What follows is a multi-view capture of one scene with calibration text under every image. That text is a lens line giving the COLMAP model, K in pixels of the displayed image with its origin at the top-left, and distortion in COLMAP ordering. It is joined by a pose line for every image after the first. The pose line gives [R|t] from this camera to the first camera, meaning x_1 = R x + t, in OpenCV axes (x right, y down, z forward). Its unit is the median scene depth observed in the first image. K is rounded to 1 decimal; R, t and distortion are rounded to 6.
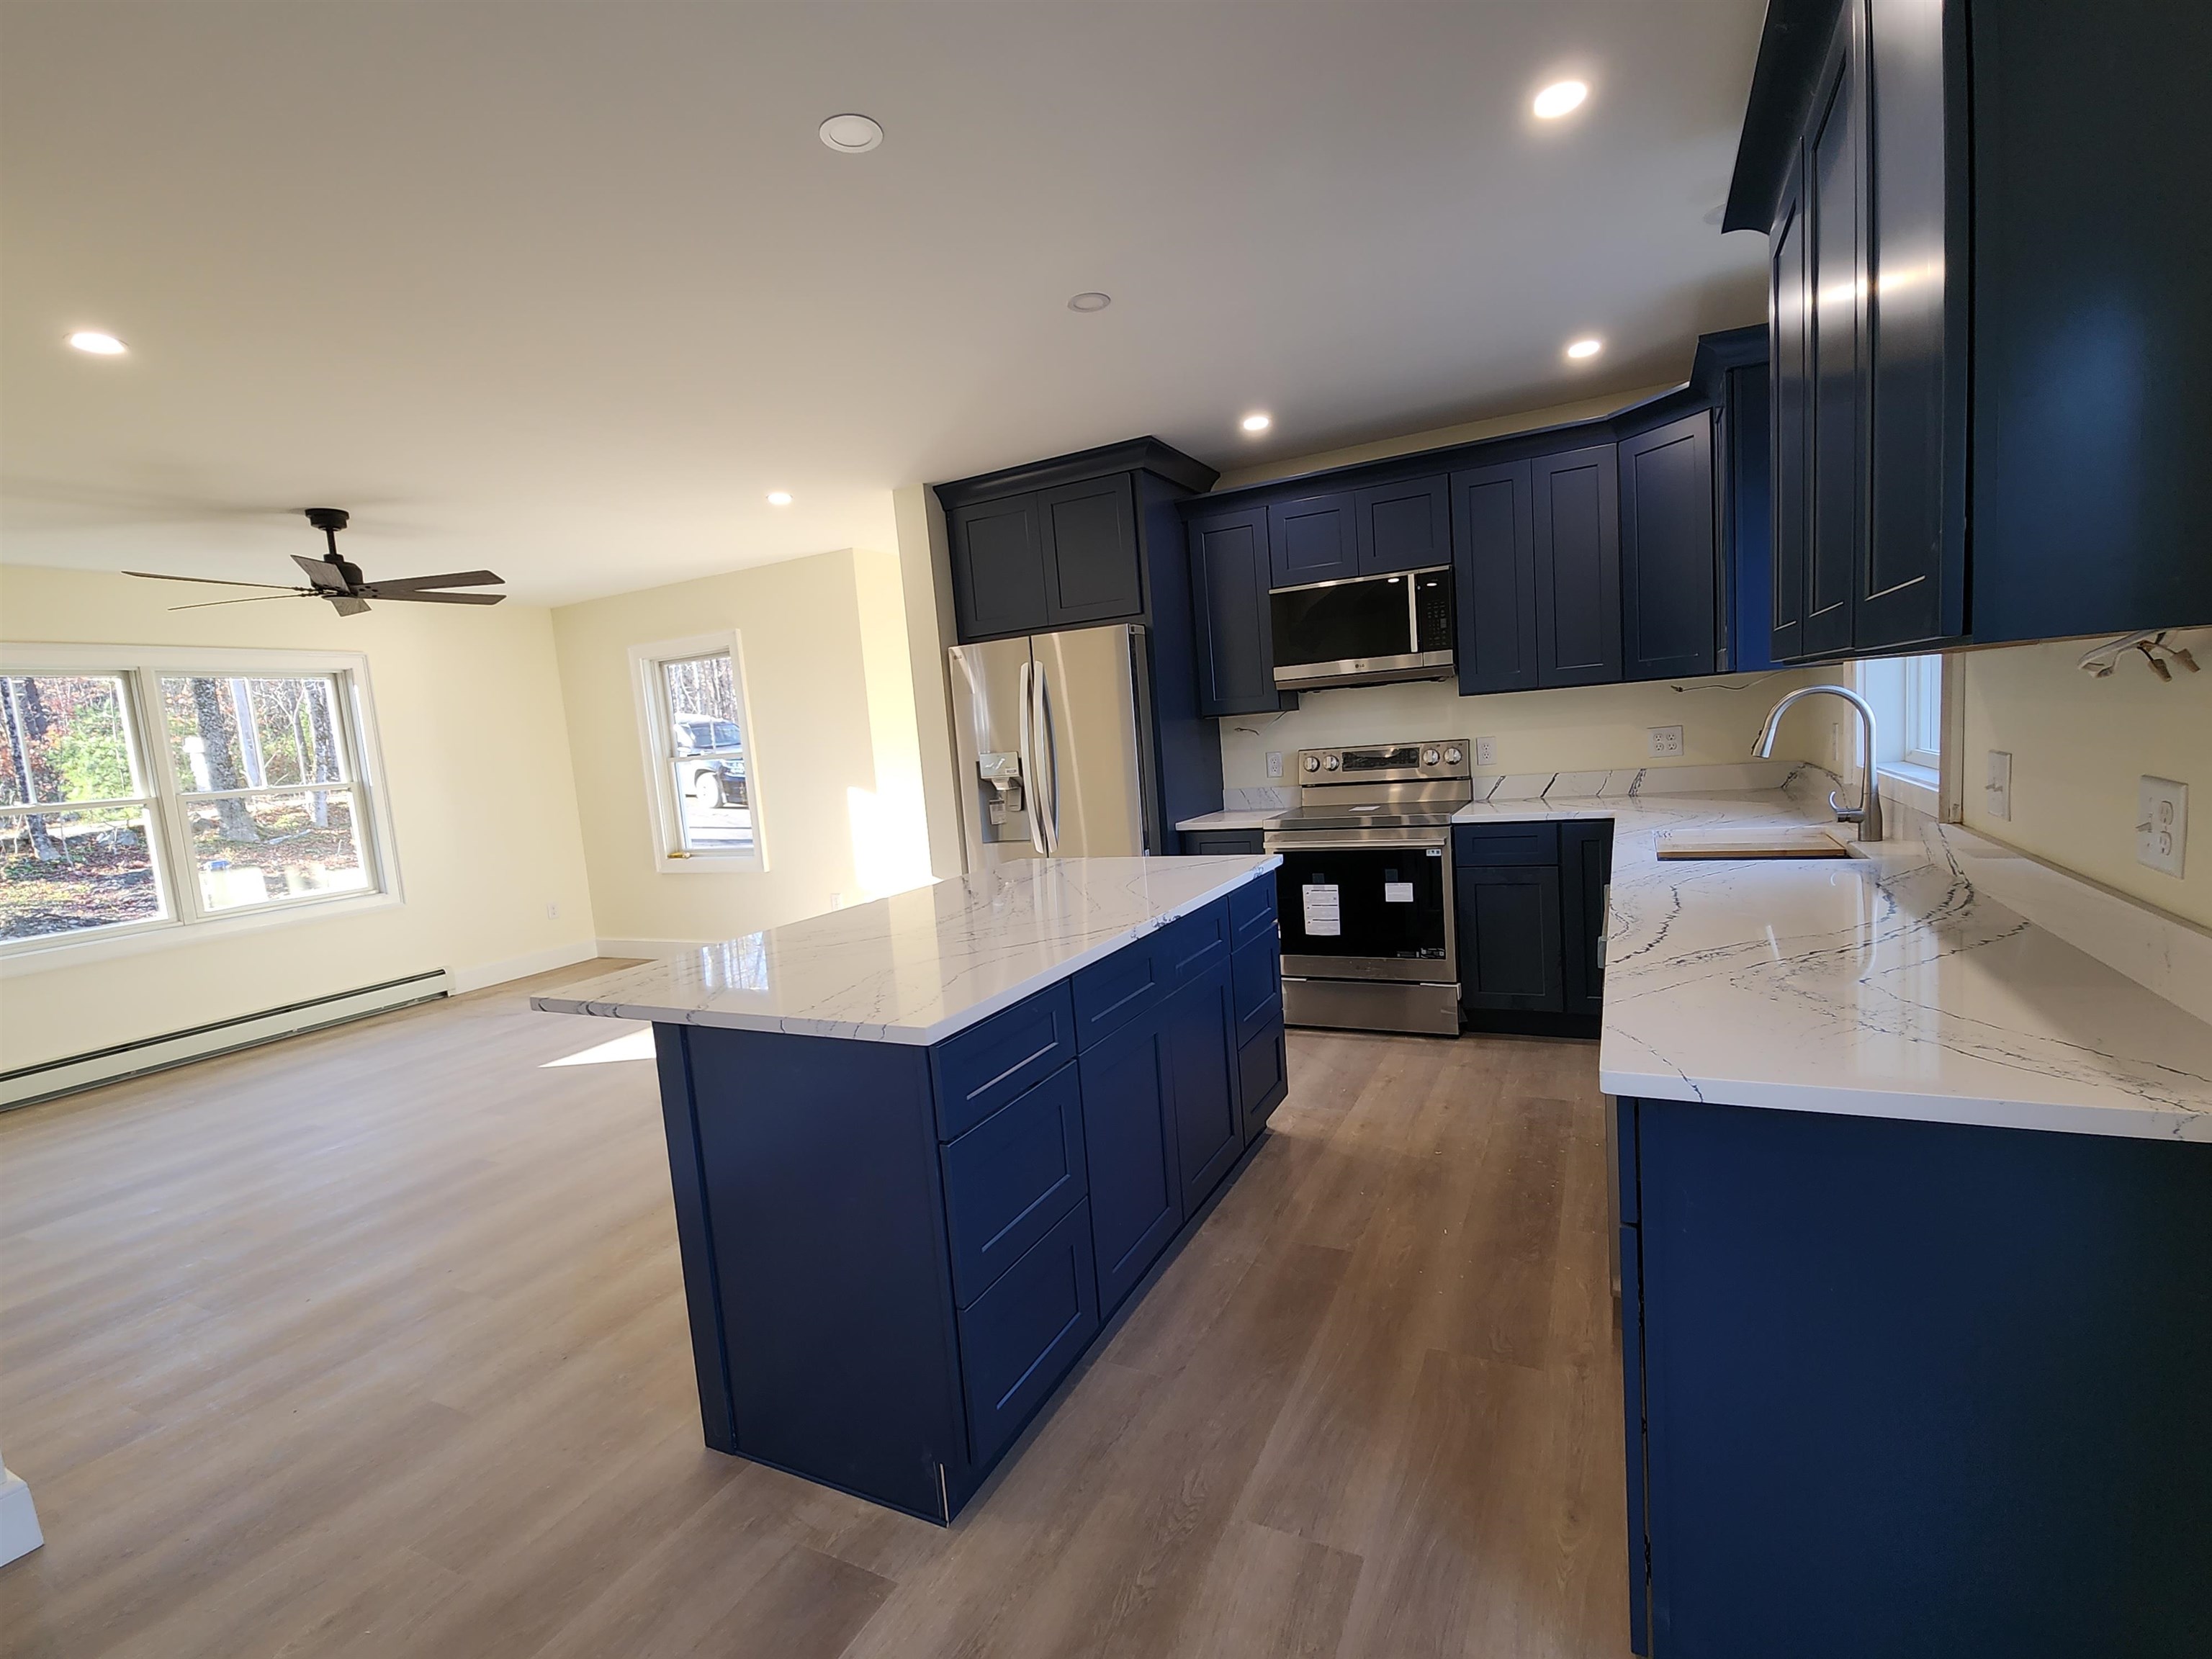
lens RADIAL K [[1028.4, 0, 1094.4], [0, 1028.4, 843.8], [0, 0, 1]] dist [0.003087, -0.000026]
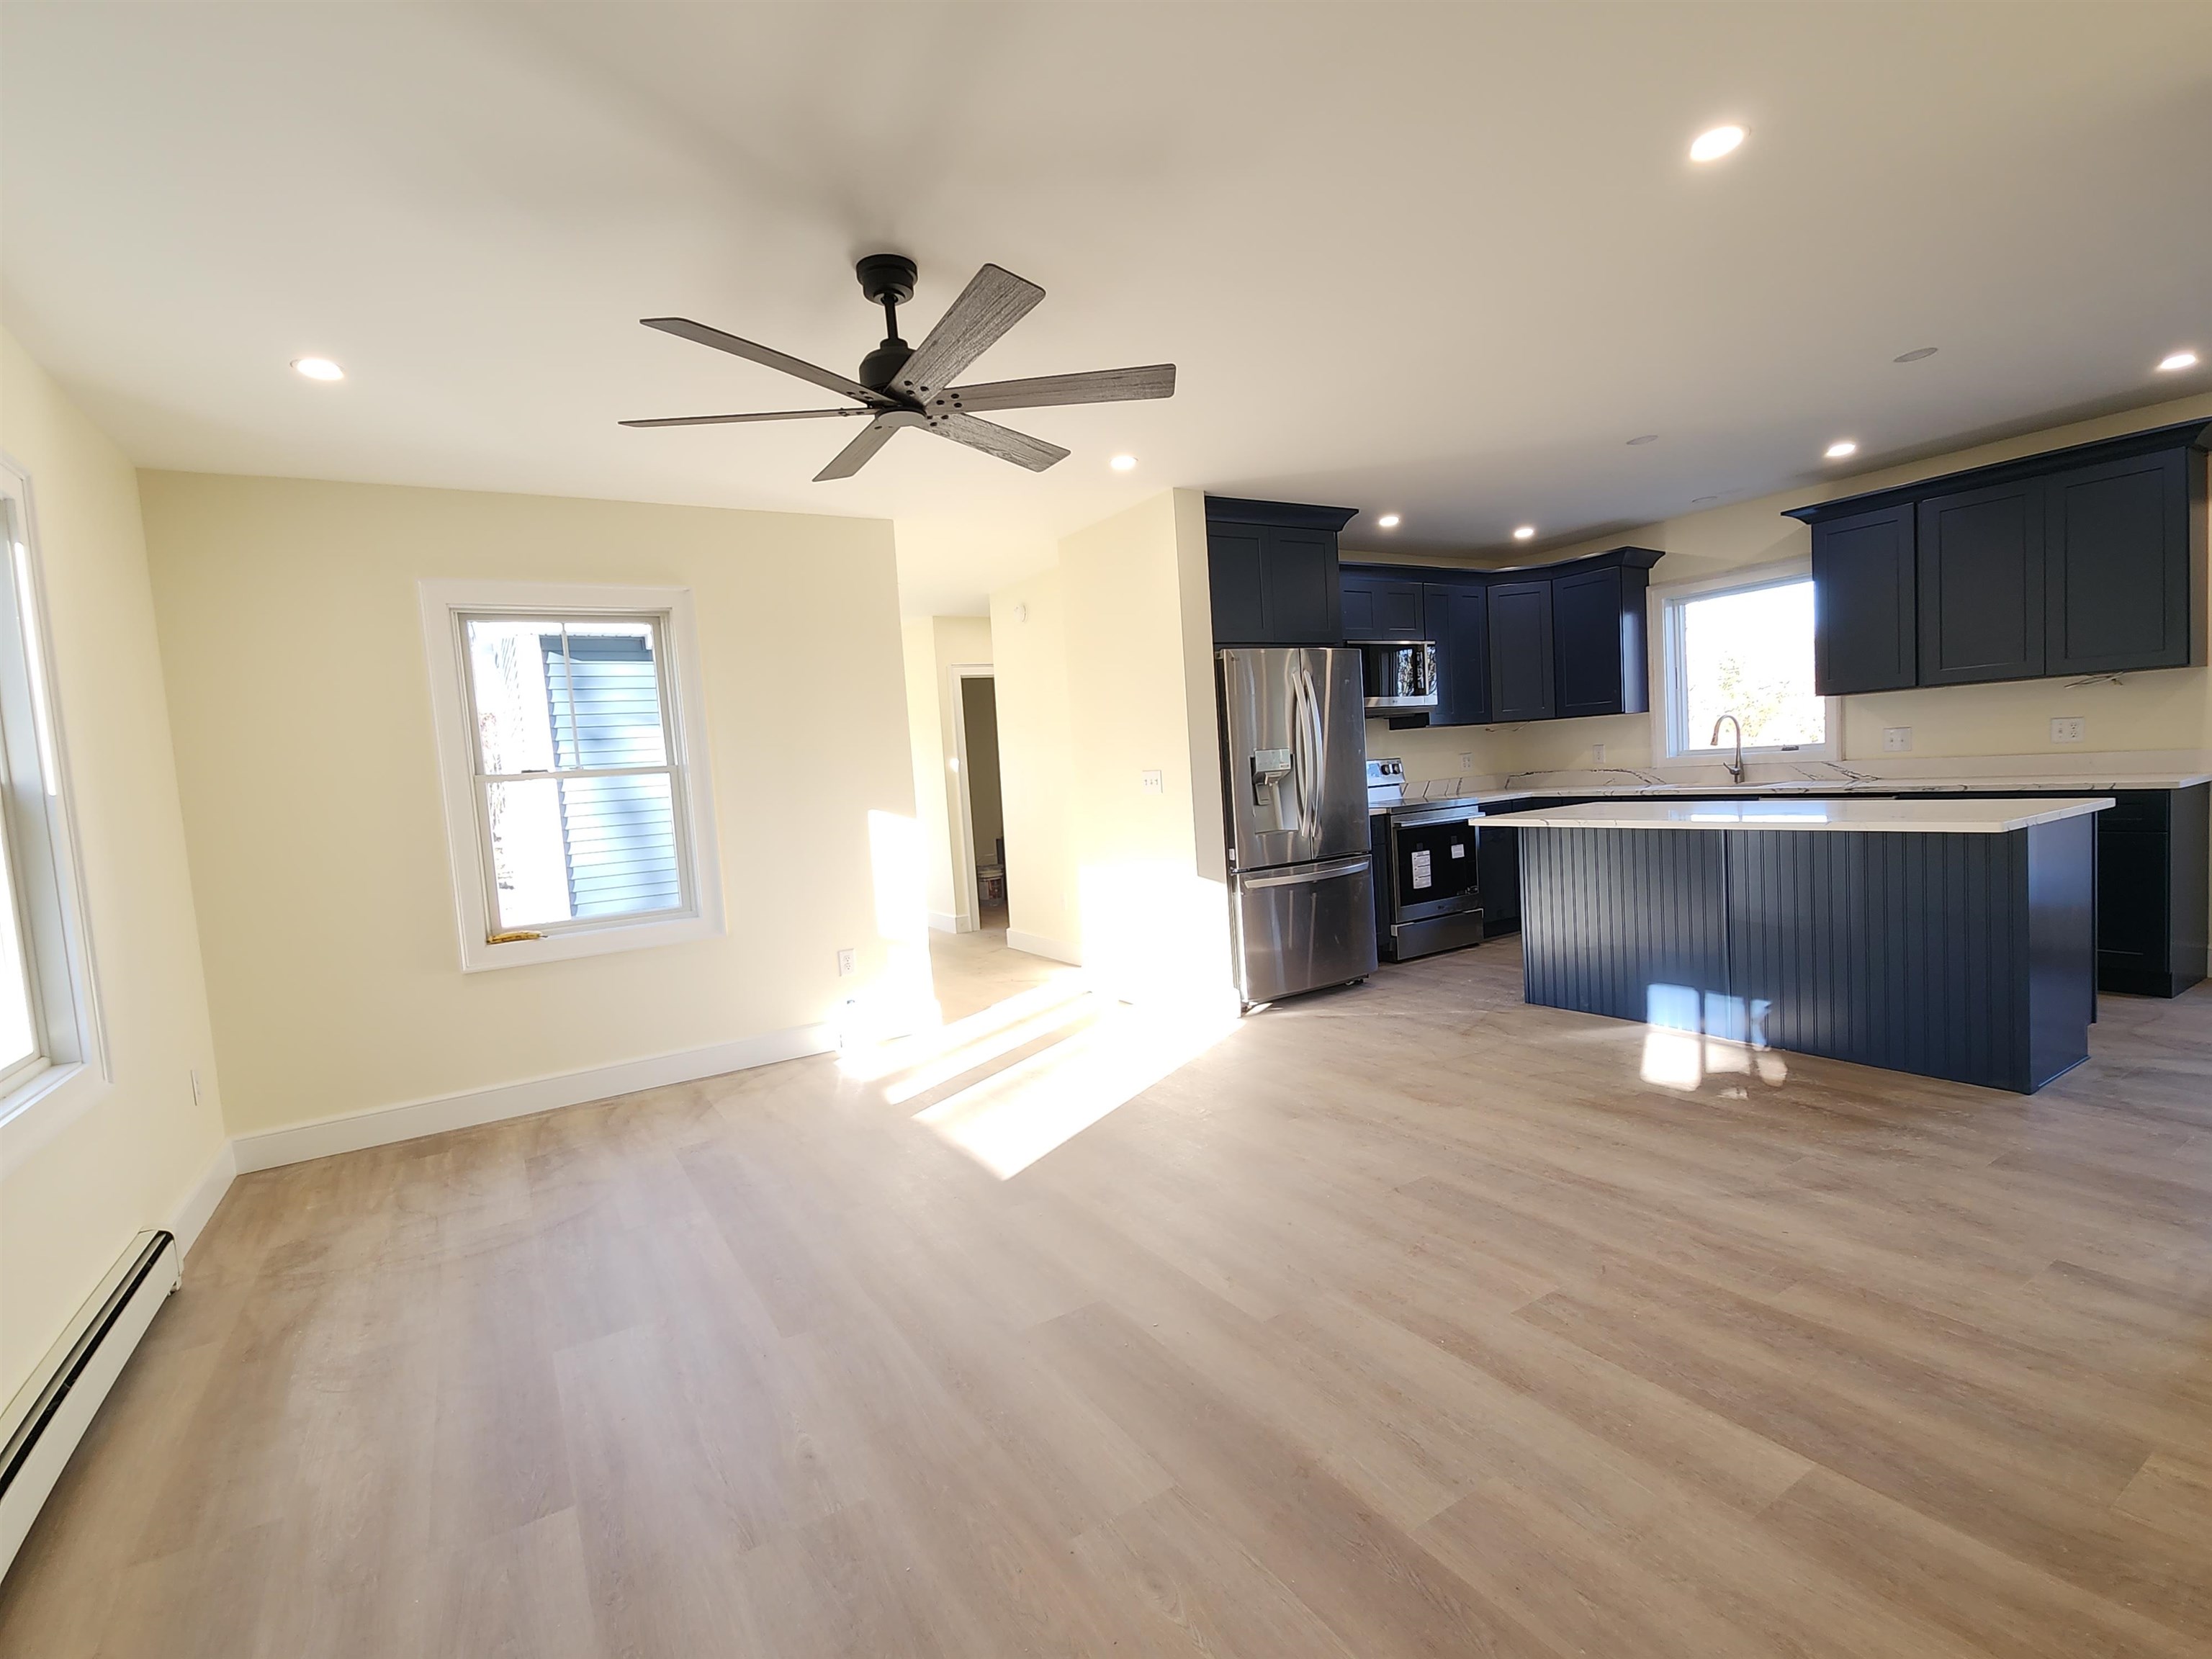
lens RADIAL K [[1028.4, 0, 1094.4], [0, 1028.4, 843.8], [0, 0, 1]] dist [0.003087, -0.000026]
pose [[0.512521, -0.018794, 0.858469, -1.191586], [0.121266, 0.991325, -0.050695, 0.045584], [-0.850069, 0.130086, 0.510353, 0.648742]]
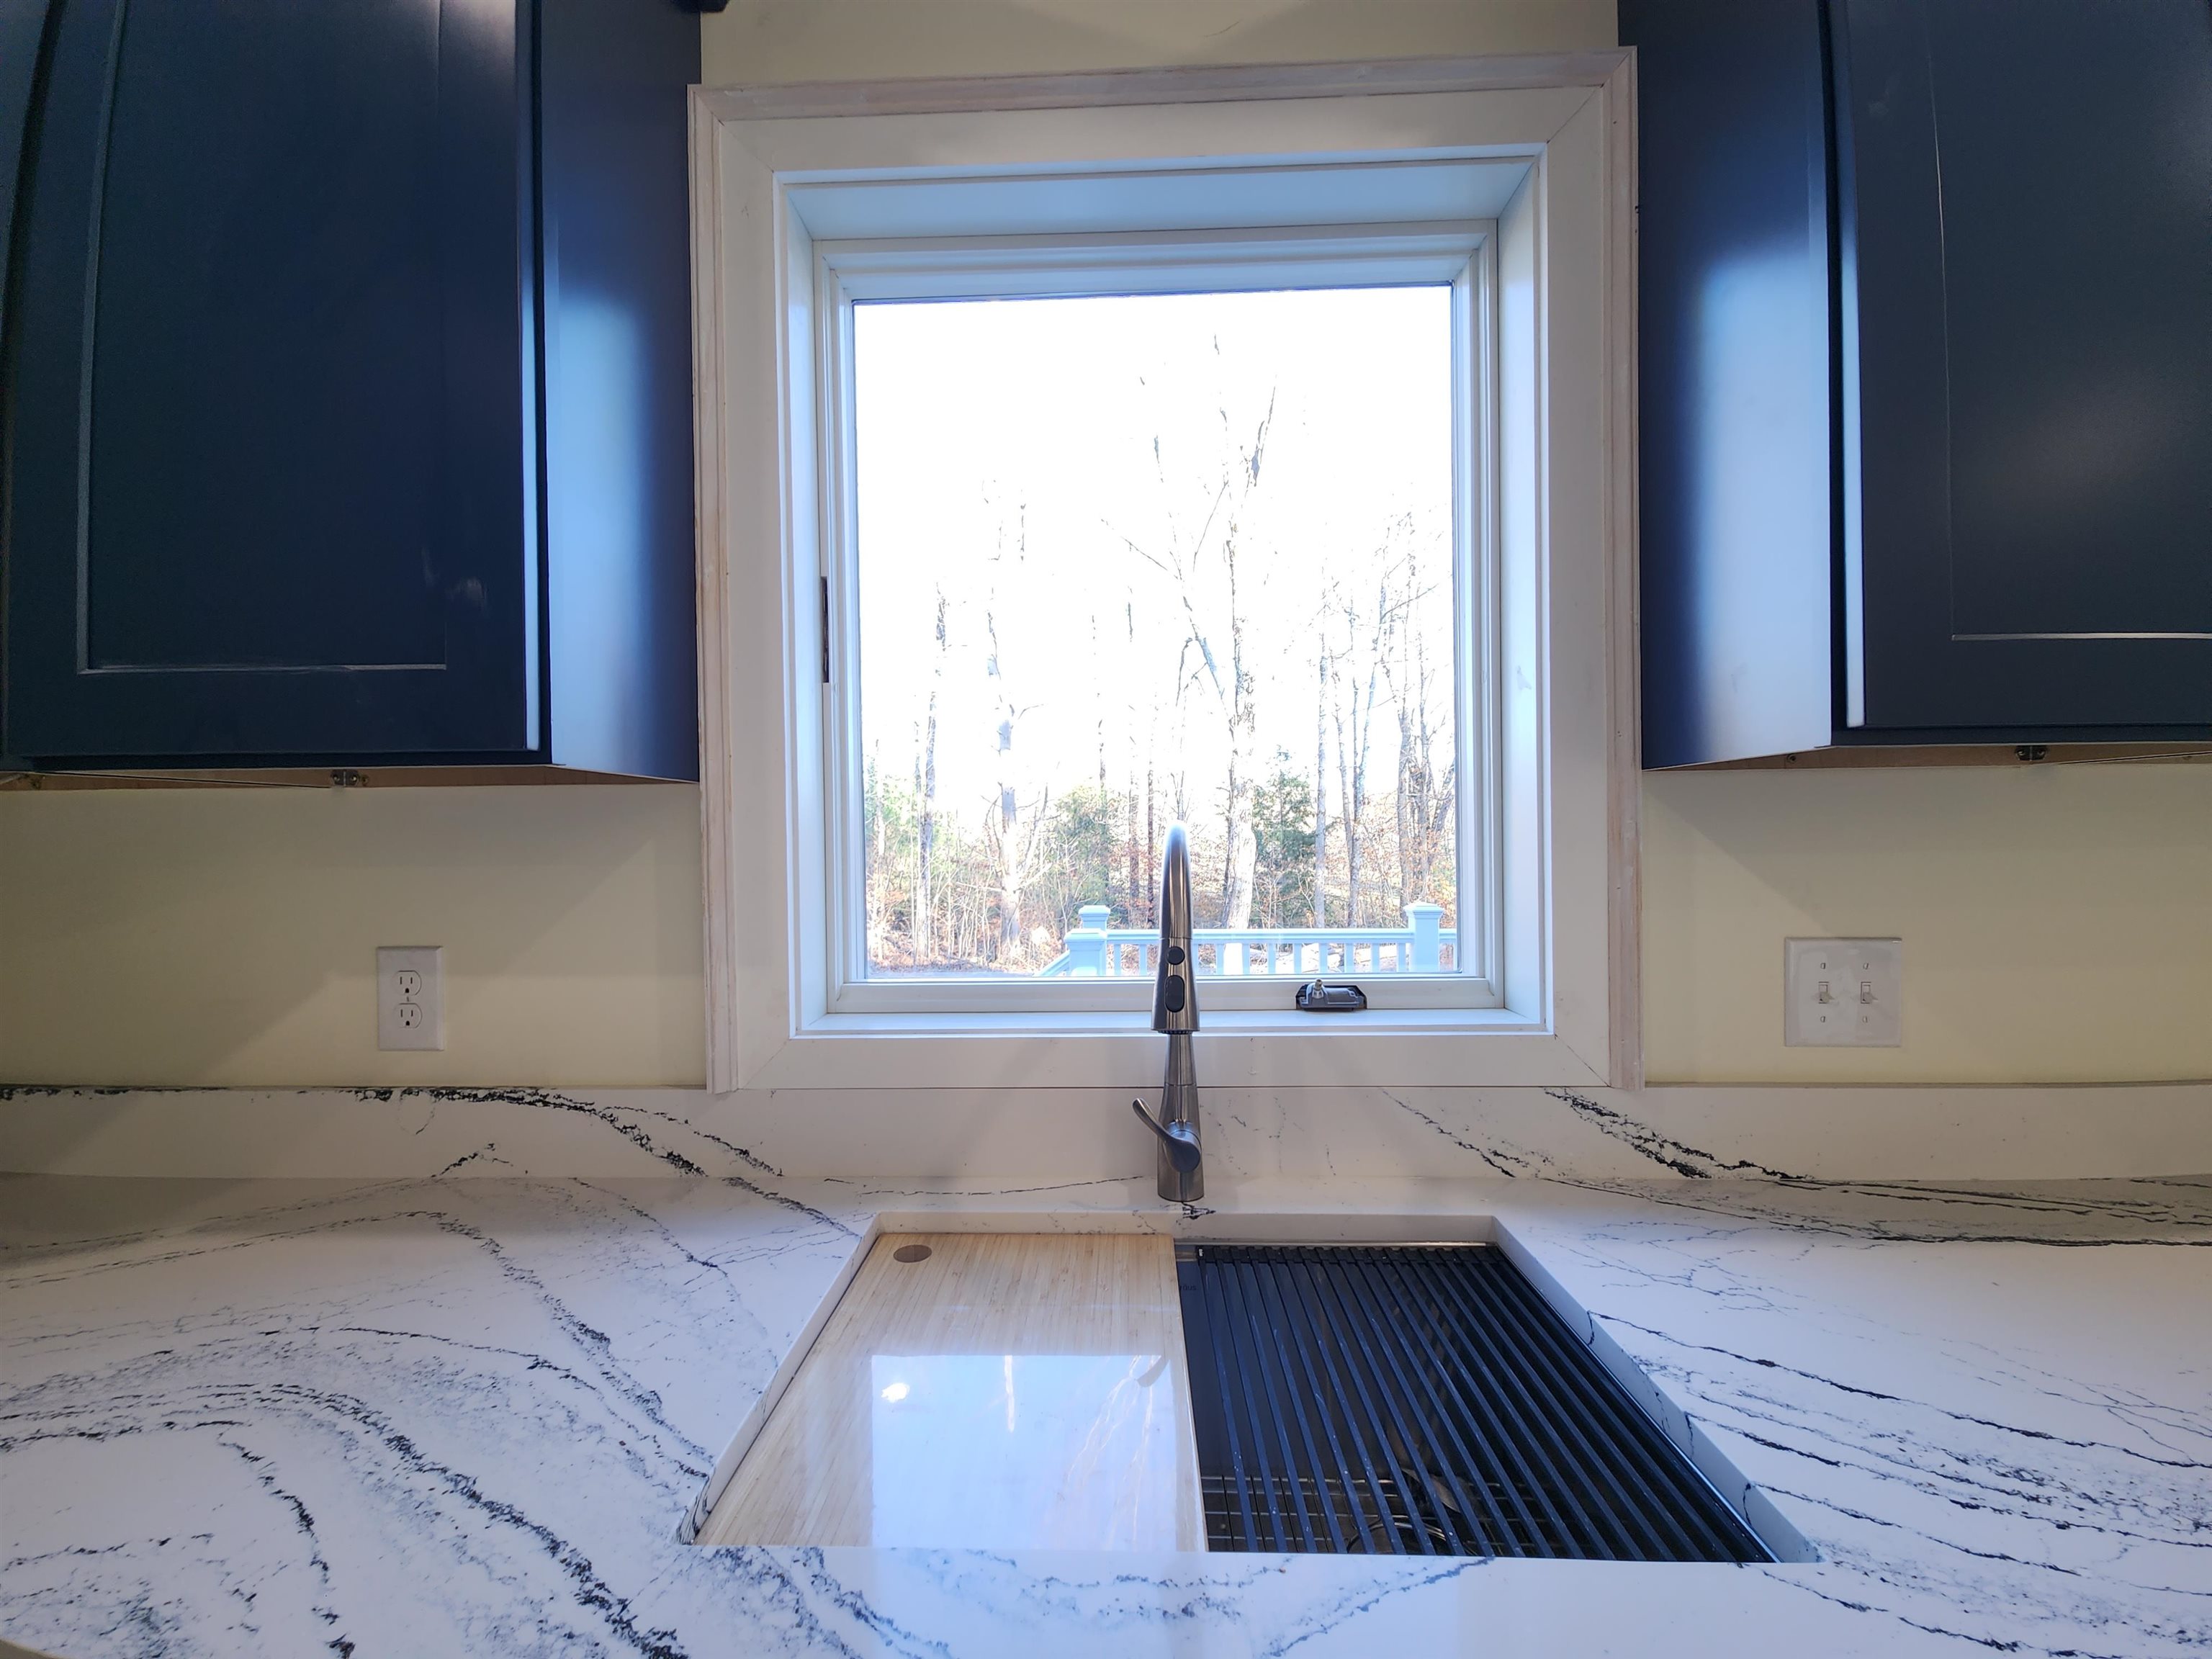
lens RADIAL K [[891.1, 0, 1106.0], [0, 891.1, 829.5], [0, 0, 1]] dist [0.001405, 0.000069]
pose [[-0.434681, 0.075694, 0.897398, 0.251927], [0.146015, 0.989201, -0.012710, -0.091838], [-0.888669, 0.125508, -0.441039, 0.711291]]
